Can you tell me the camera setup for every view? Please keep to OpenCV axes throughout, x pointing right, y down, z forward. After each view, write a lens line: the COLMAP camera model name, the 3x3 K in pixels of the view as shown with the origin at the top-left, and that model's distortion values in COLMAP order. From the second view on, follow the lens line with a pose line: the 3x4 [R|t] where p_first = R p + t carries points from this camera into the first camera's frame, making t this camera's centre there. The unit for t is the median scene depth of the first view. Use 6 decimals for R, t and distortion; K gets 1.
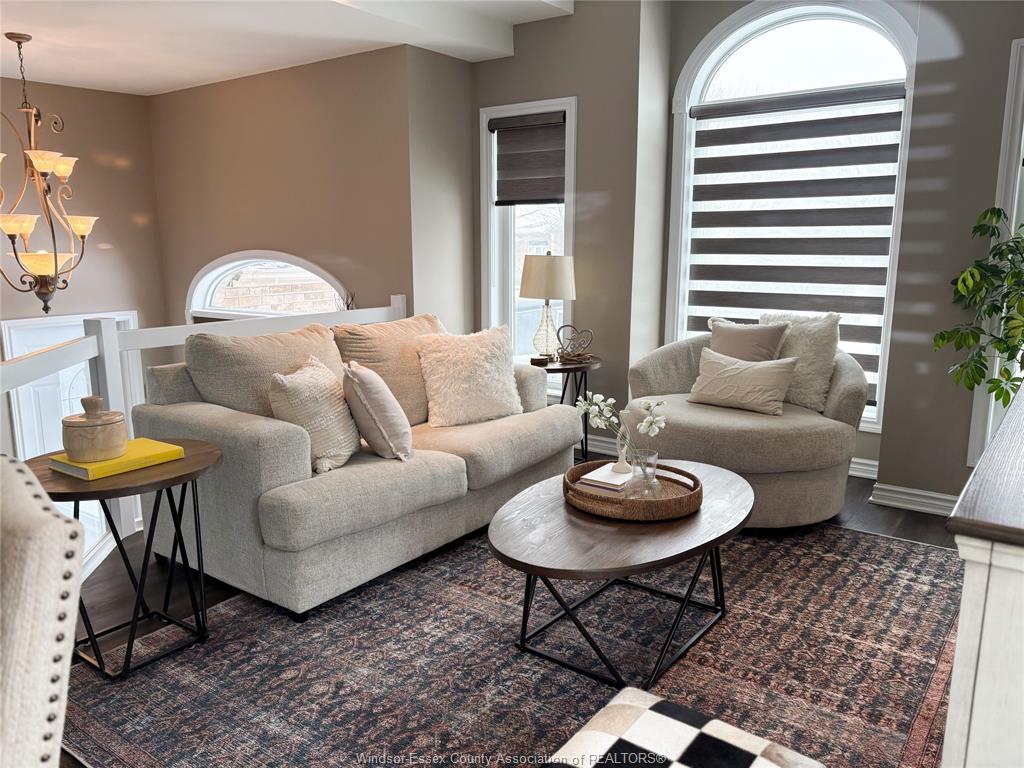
lens RADIAL K [[778.9, 0, 512.0], [0, 778.9, 384.0], [0, 0, 1]] dist [0.047101, -0.002921]
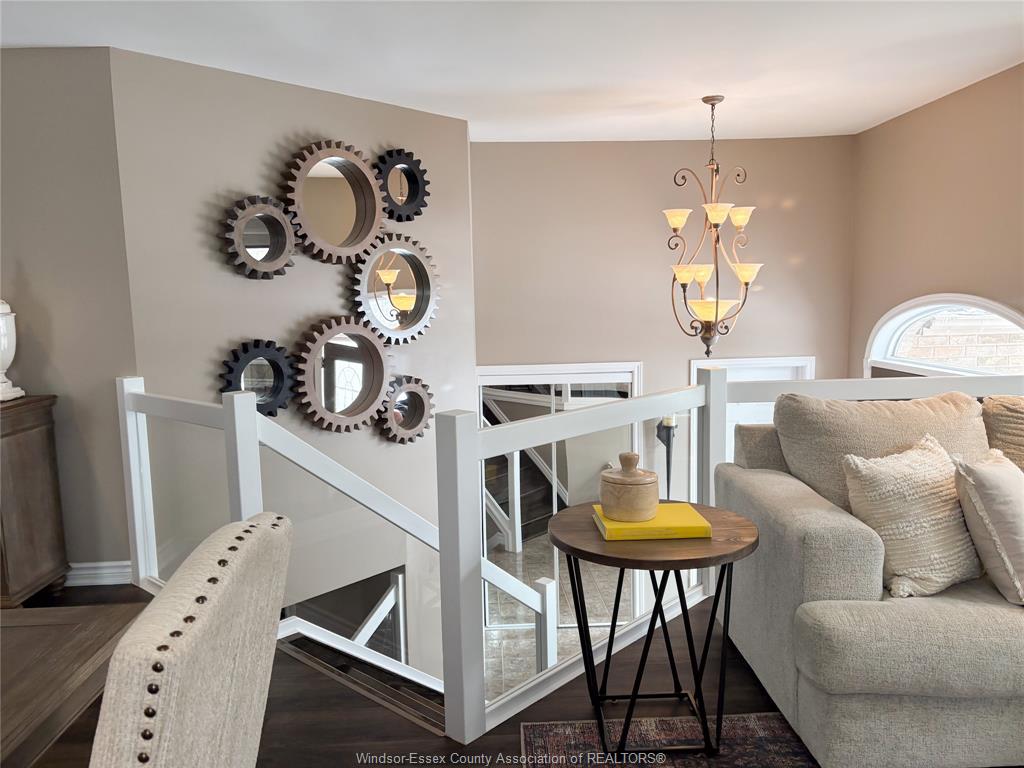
lens RADIAL K [[776.1, 0, 513.0], [0, 776.1, 392.8], [0, 0, 1]] dist [0.054028, -0.055945]
pose [[0.624469, 0.094152, -0.775354, 0.061936], [-0.124347, 0.992031, 0.020314, -0.033835], [0.771087, 0.083728, 0.631201, 0.166596]]
